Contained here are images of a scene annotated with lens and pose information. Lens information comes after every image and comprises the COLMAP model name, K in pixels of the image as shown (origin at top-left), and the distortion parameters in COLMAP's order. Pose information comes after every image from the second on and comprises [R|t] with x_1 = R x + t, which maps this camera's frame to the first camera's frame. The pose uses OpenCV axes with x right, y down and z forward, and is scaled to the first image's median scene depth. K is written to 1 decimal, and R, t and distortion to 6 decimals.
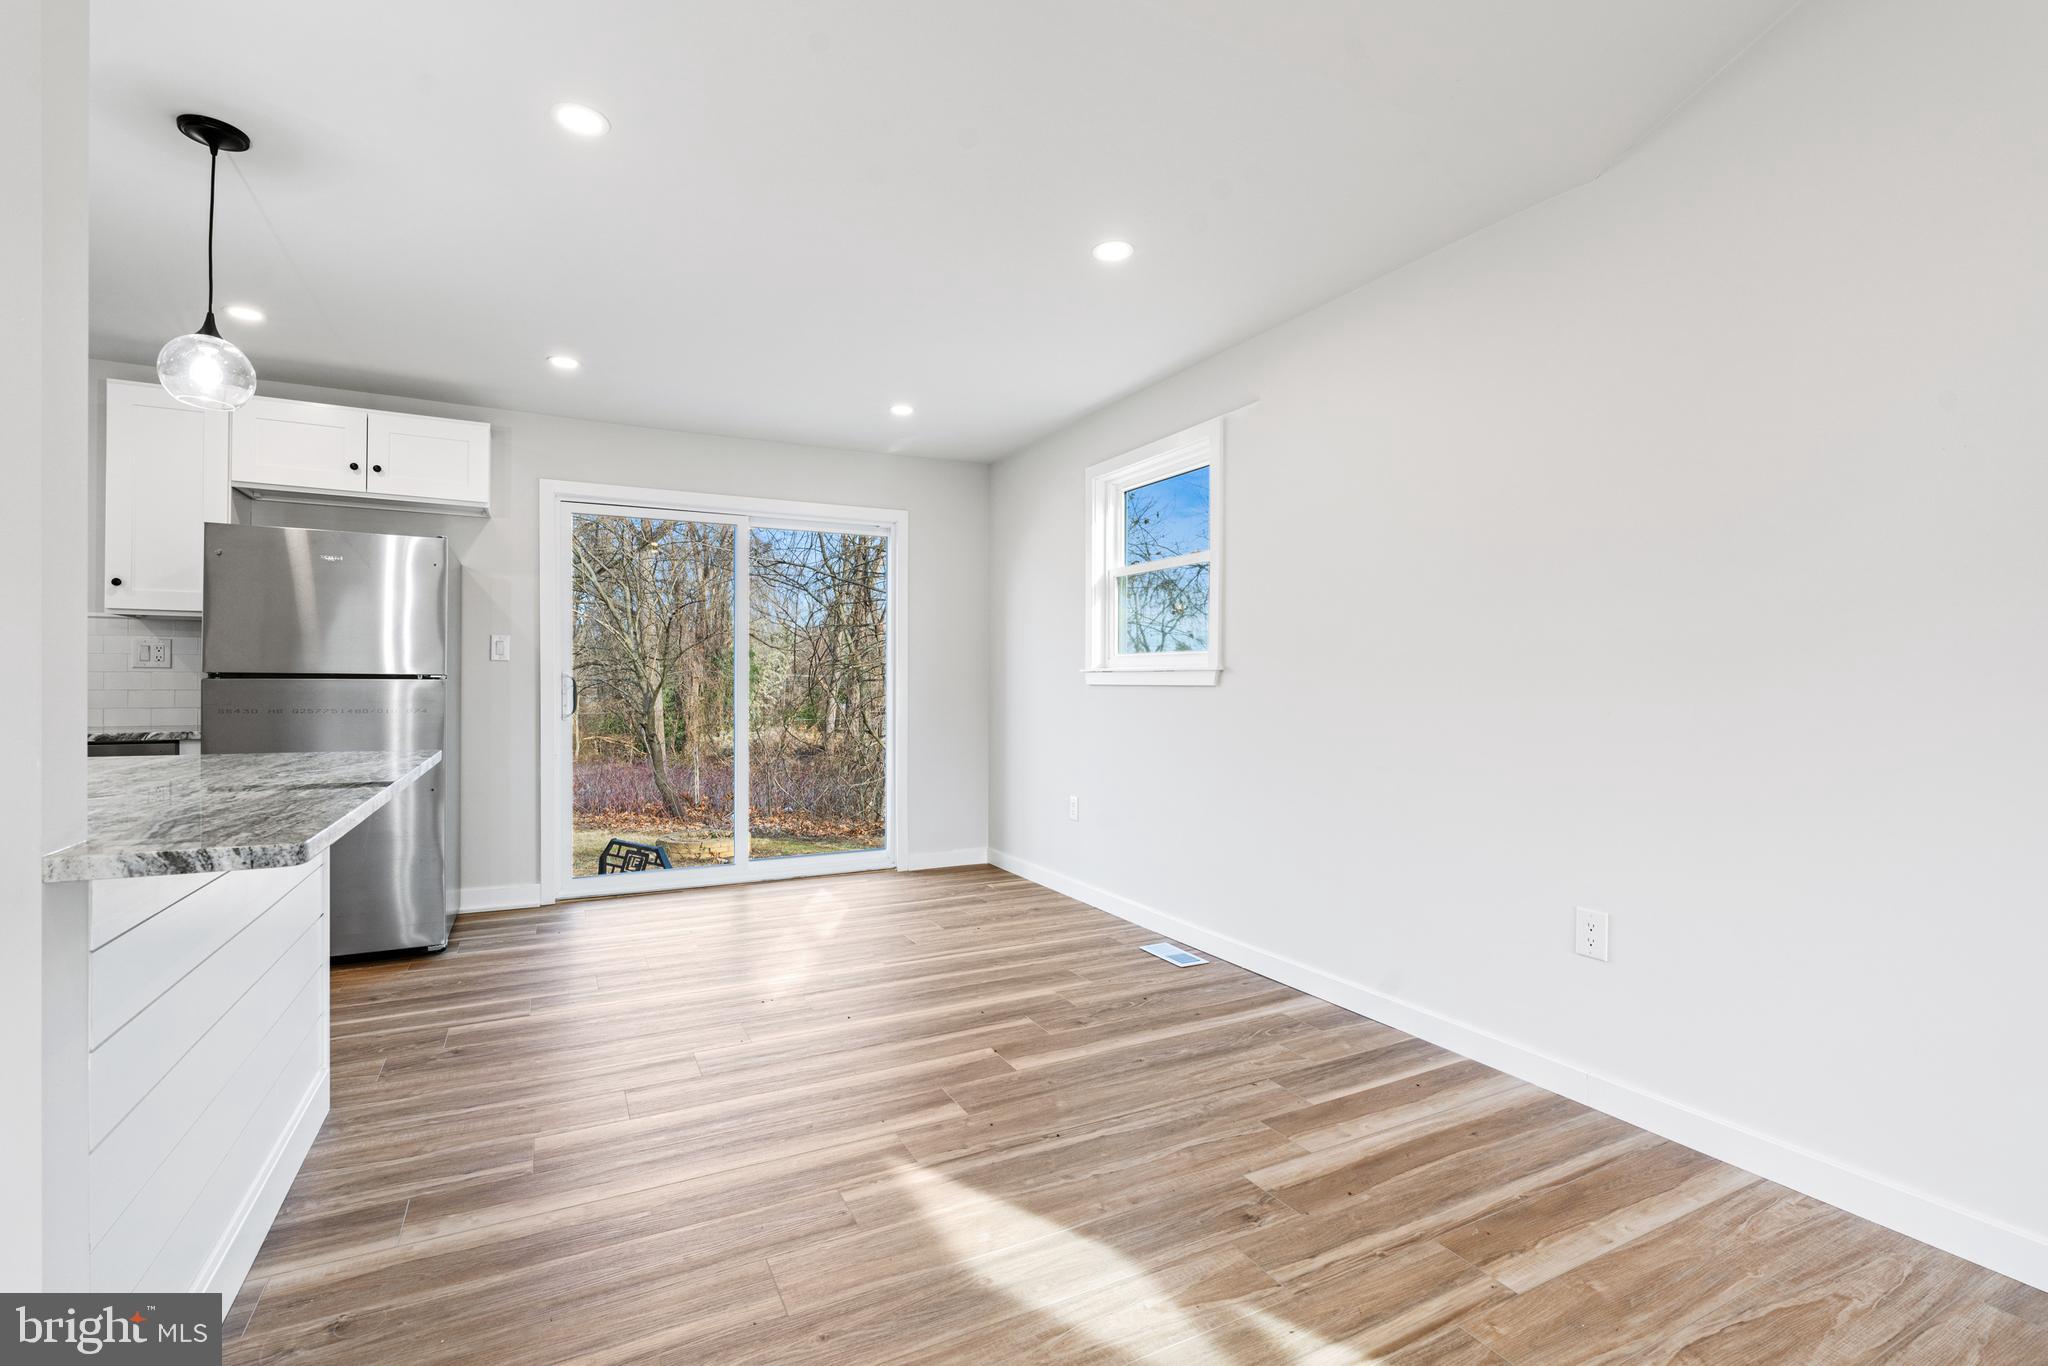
lens RADIAL K [[923.8, 0, 1020.3], [0, 923.8, 683.7], [0, 0, 1]] dist [-0.009699, 0.002537]
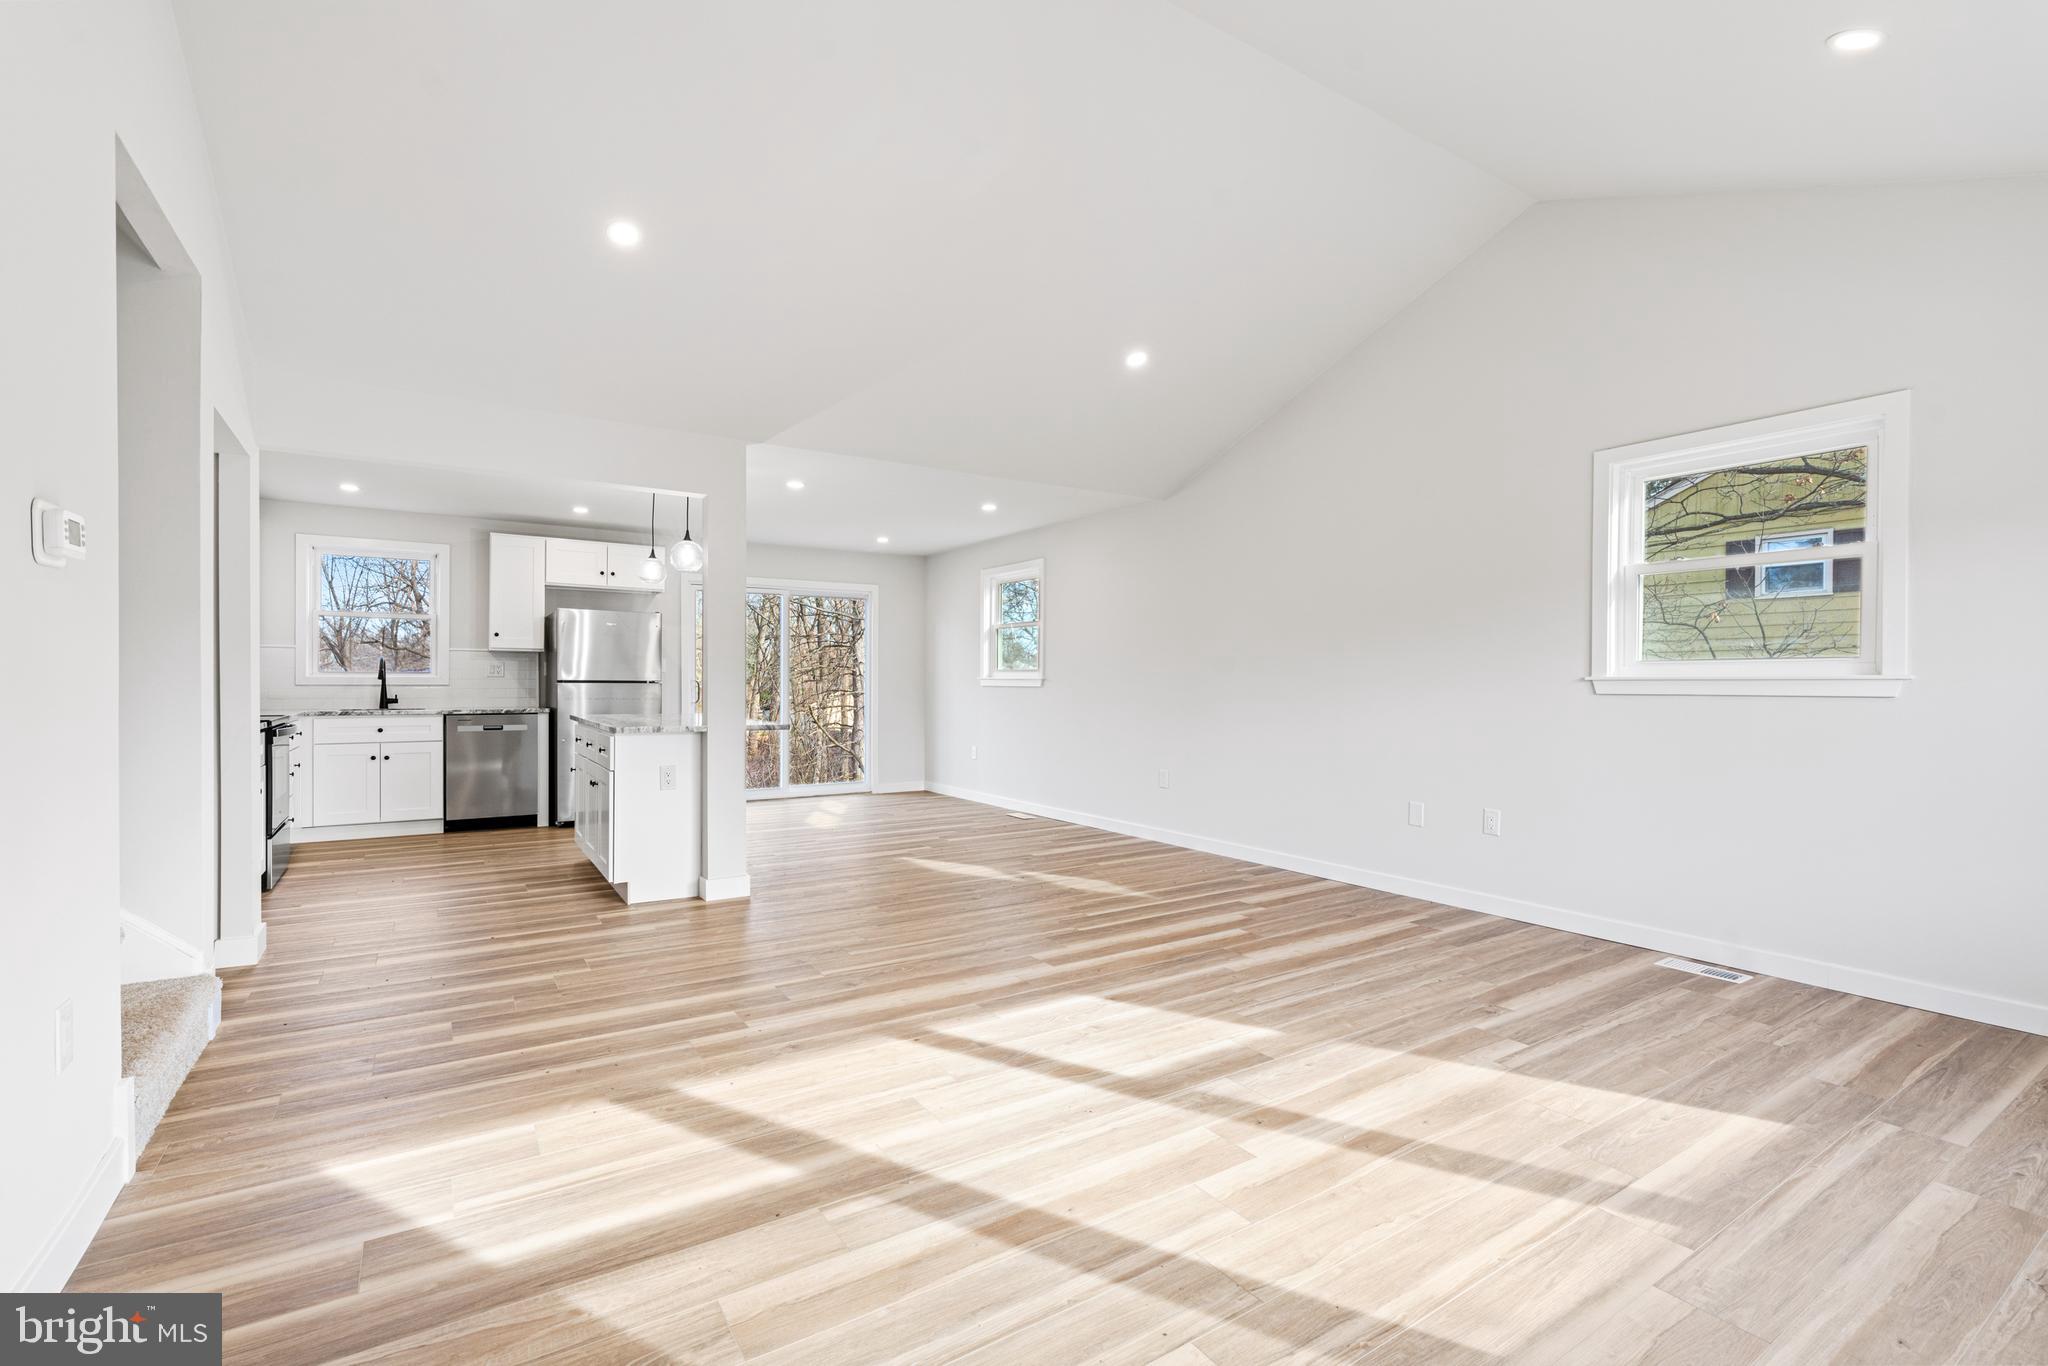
lens RADIAL K [[923.8, 0, 1028.1], [0, 923.8, 674.7], [0, 0, 1]] dist [-0.009699, 0.002537]
pose [[0.994516, 0.000356, 0.104582, -0.036119], [0.000057, 0.999992, -0.003952, -0.014918], [-0.104583, 0.003936, 0.994508, -1.091548]]
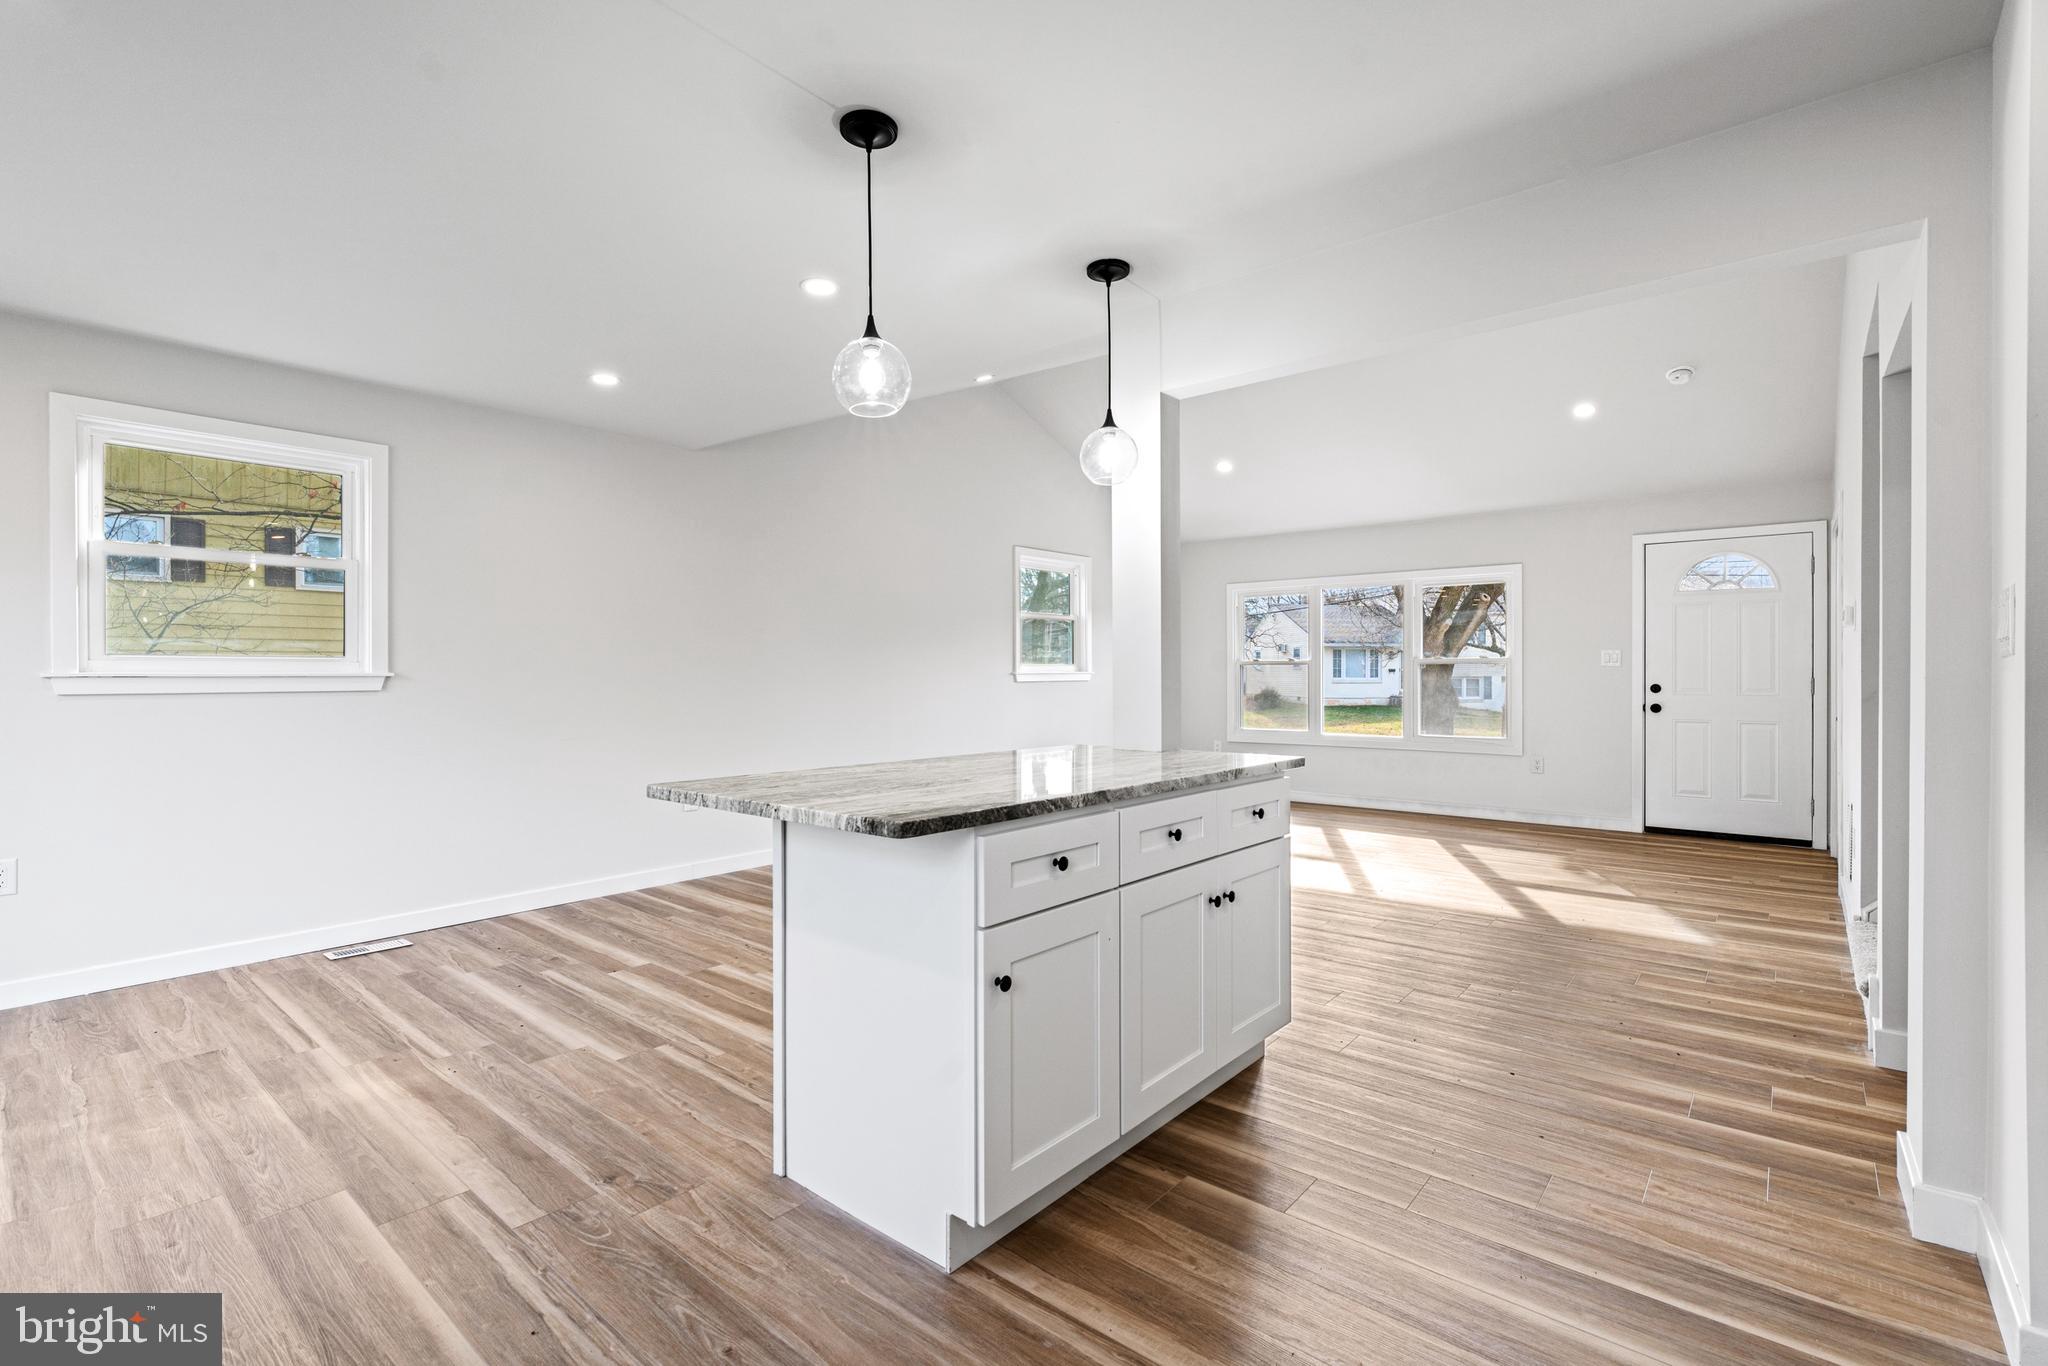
lens RADIAL K [[923.8, 0, 1021.2], [0, 923.8, 673.6], [0, 0, 1]] dist [-0.009699, 0.002537]
pose [[-0.388933, -0.002753, 0.921262, -1.087058], [0.001384, 0.999993, 0.003573, -0.020508], [-0.921265, 0.002664, -0.388926, 0.731271]]
